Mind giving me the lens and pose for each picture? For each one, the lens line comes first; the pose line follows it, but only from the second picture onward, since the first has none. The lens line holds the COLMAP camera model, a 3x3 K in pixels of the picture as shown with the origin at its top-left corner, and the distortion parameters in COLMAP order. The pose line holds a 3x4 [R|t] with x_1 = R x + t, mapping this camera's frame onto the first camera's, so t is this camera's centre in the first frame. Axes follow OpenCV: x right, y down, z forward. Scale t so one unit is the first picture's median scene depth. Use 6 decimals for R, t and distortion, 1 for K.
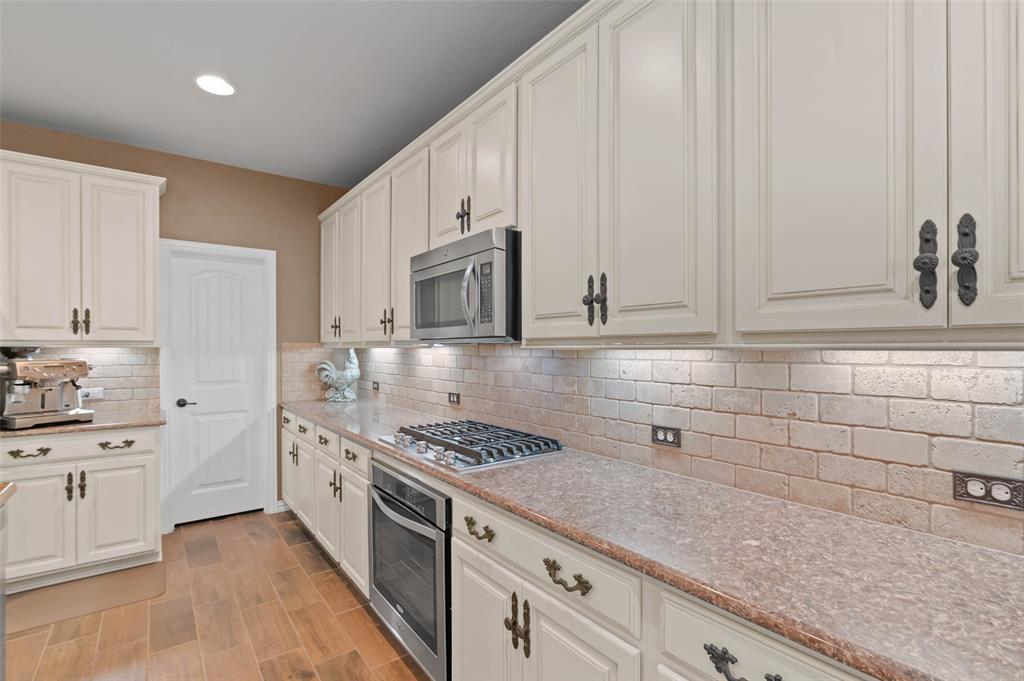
lens RADIAL K [[470.8, 0, 518.6], [0, 470.8, 344.5], [0, 0, 1]] dist [-0.010353, -0.000544]
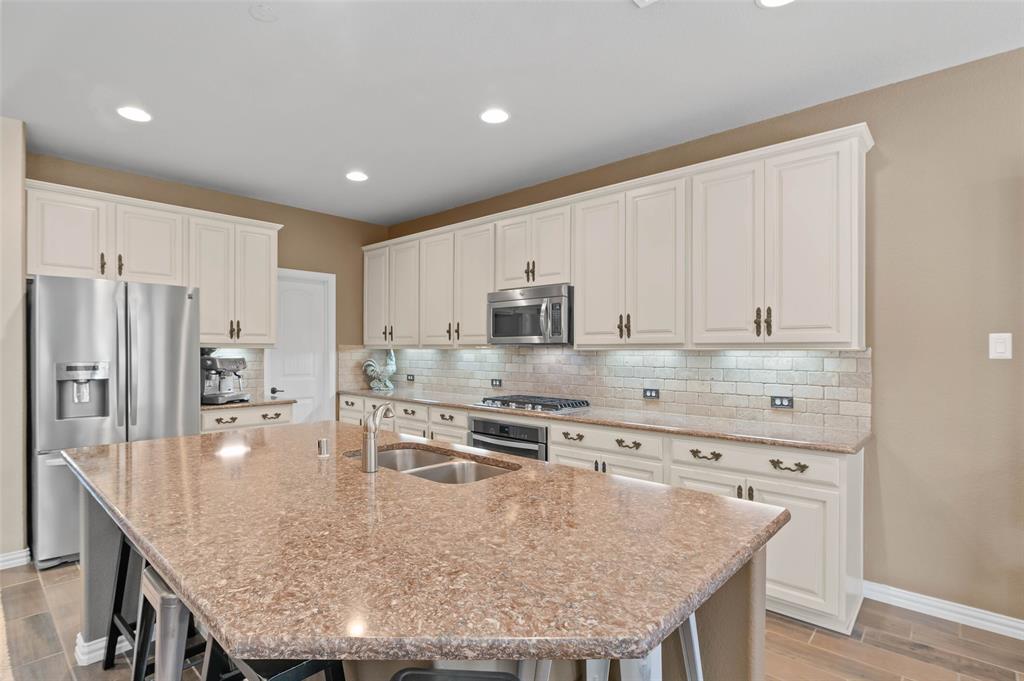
lens RADIAL K [[470.8, 0, 507.8], [0, 470.8, 345.3], [0, 0, 1]] dist [-0.010353, -0.000544]
pose [[0.987695, 0.003497, 0.156351, -0.520285], [-0.003311, 0.999993, -0.001453, -0.004777], [-0.156355, 0.000918, 0.987700, -0.757721]]
